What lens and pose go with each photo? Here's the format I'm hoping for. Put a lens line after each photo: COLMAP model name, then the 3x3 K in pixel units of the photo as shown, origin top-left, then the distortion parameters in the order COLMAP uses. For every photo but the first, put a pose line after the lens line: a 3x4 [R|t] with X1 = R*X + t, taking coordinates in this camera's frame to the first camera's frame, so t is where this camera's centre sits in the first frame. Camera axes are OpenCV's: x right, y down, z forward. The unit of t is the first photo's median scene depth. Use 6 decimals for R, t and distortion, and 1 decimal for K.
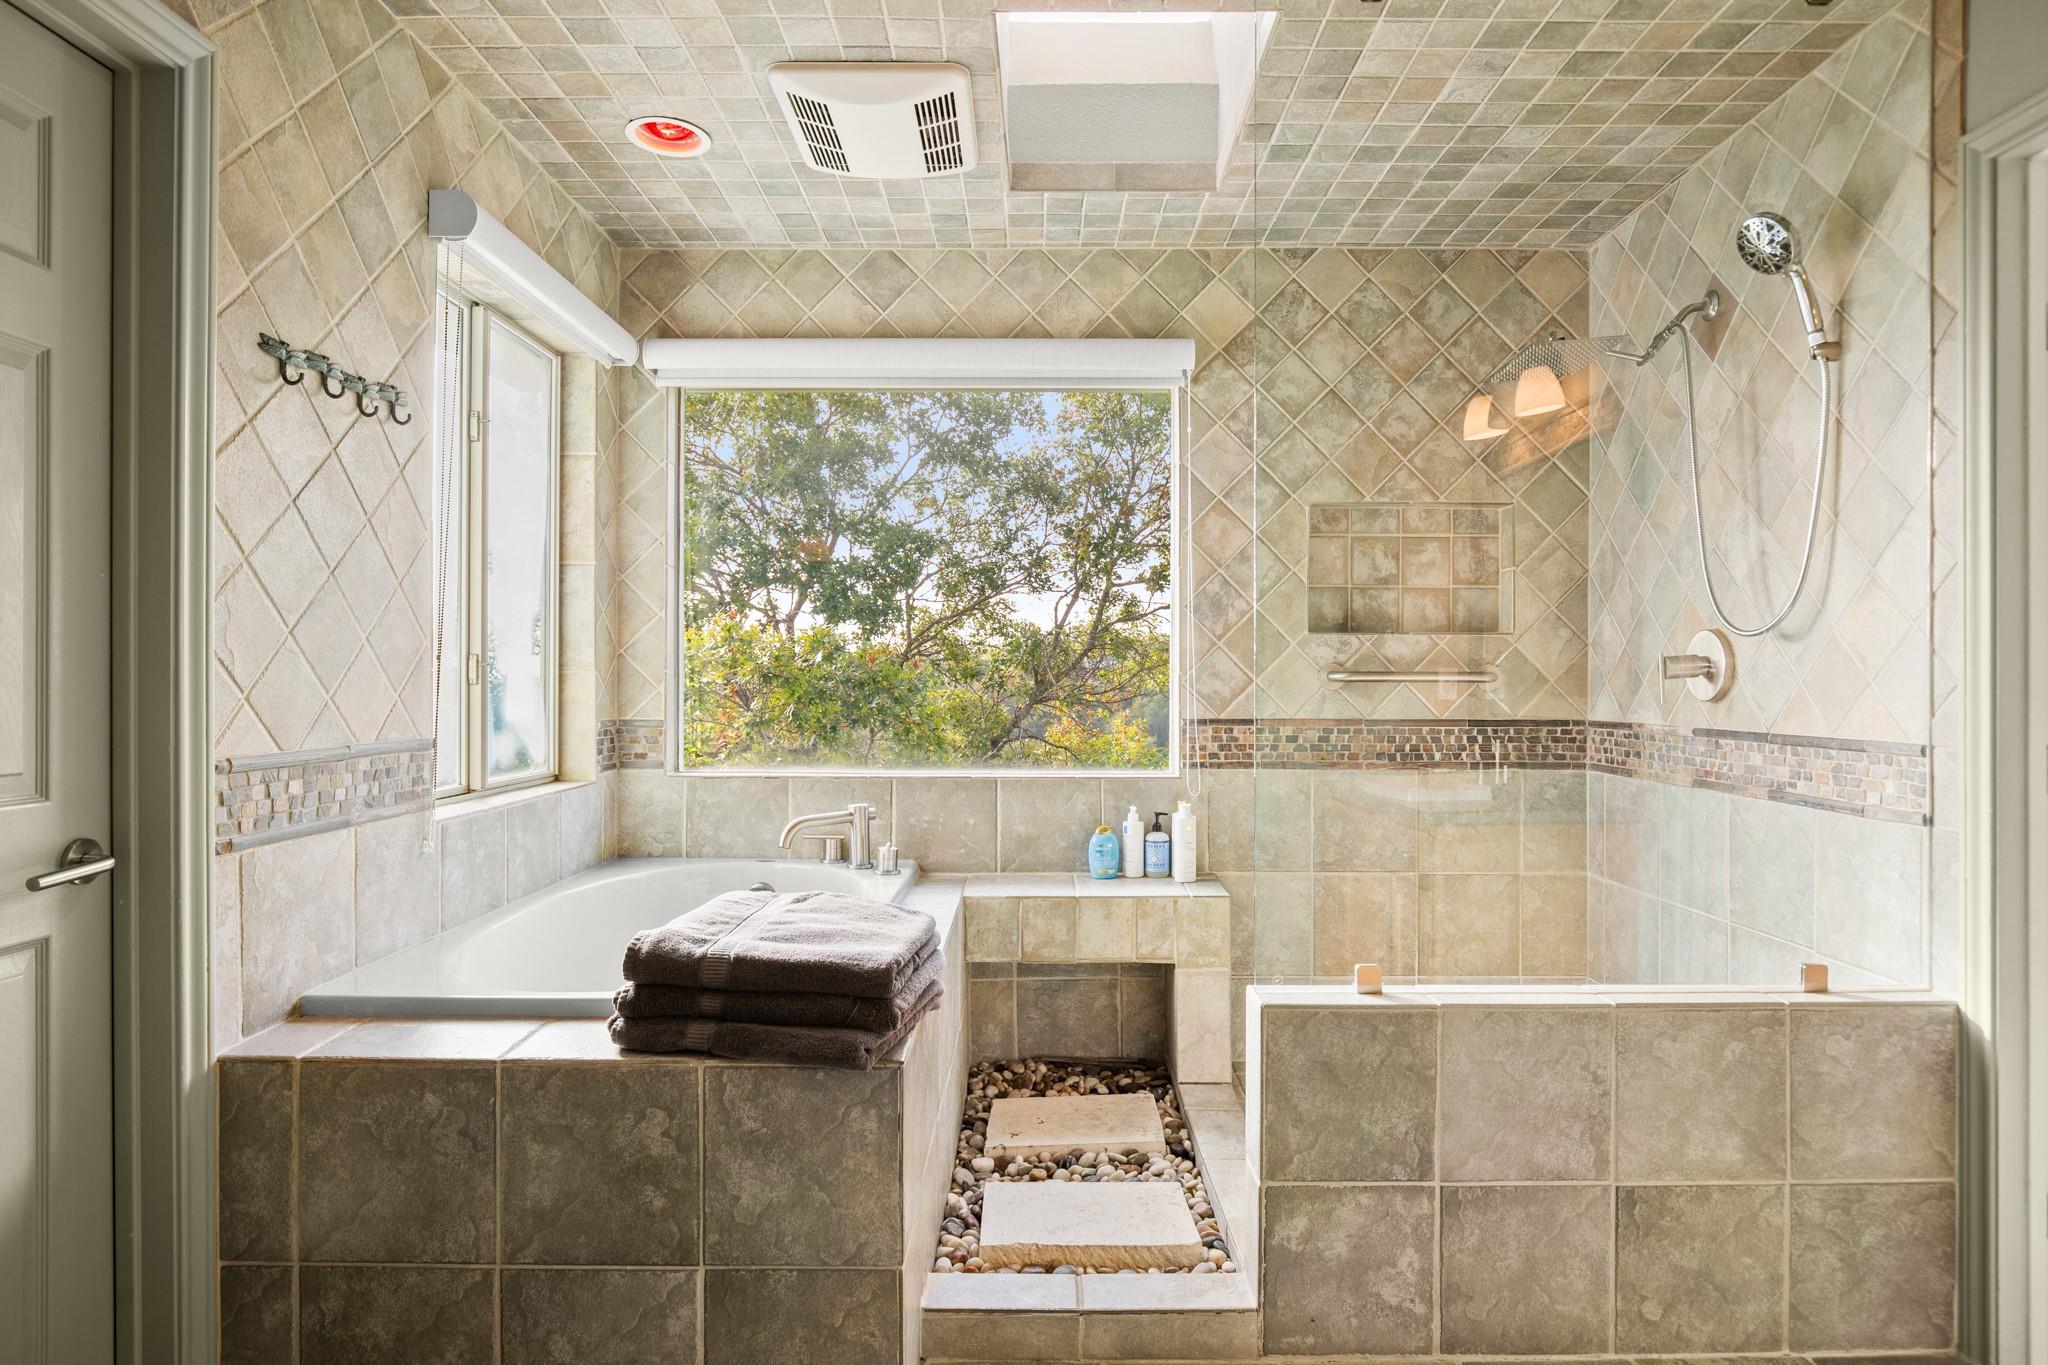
lens RADIAL K [[1182.1, 0, 1027.0], [0, 1182.1, 680.3], [0, 0, 1]] dist [-0.006259, 0.005049]
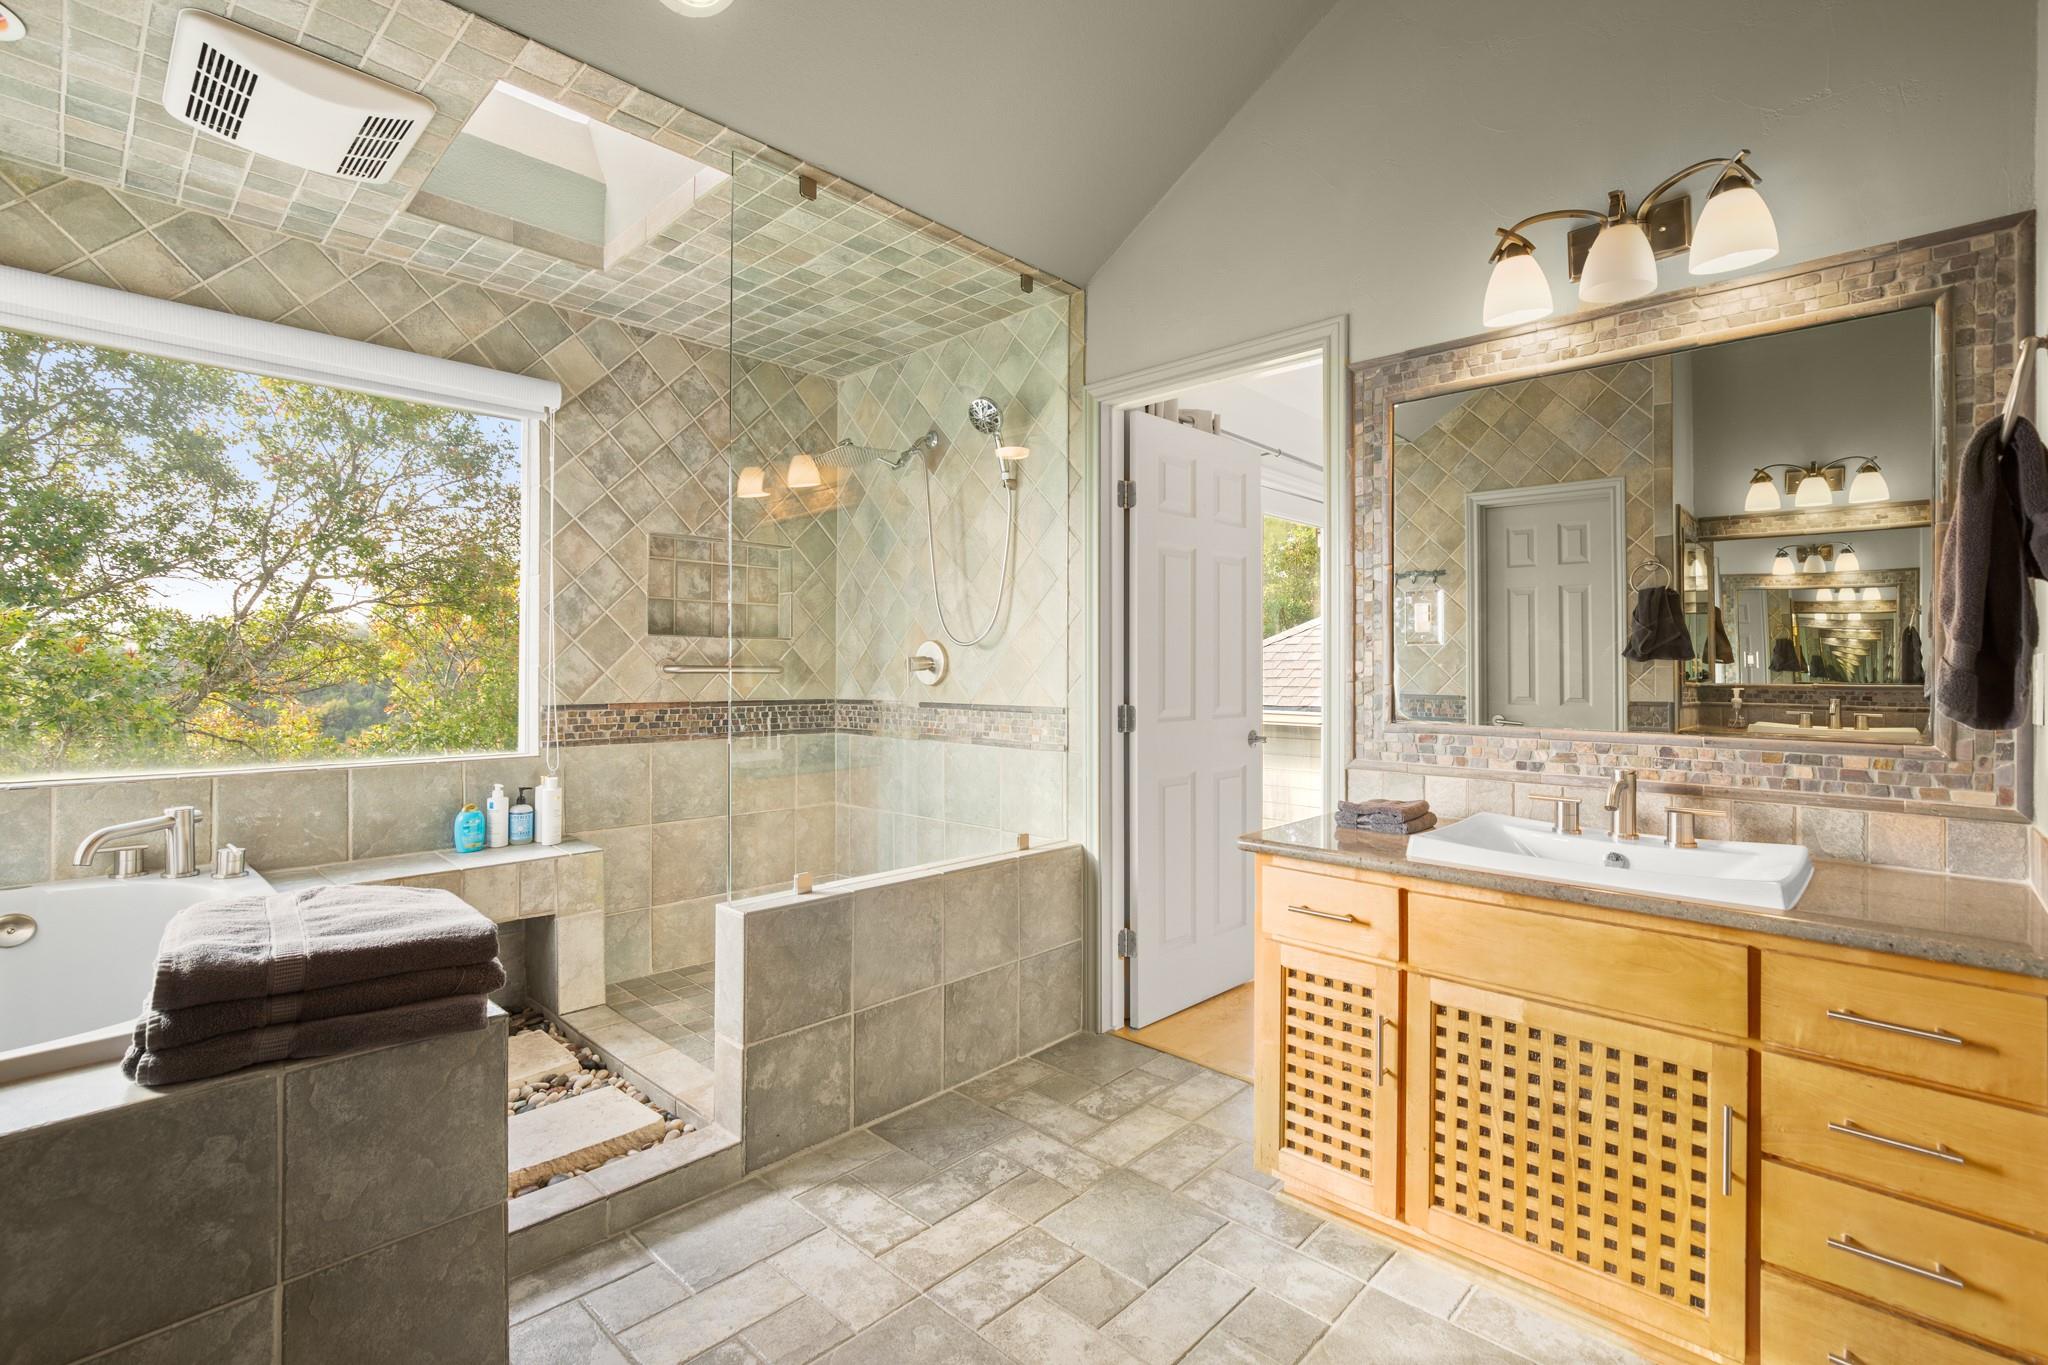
lens RADIAL K [[939.4, 0, 1027.4], [0, 939.4, 662.4], [0, 0, 1]] dist [0.004544, 0.005410]
pose [[0.698072, 0.005905, 0.716003, -0.289597], [-0.000003, 0.999966, -0.008243, -0.003344], [-0.716028, 0.005752, 0.698048, 0.013121]]
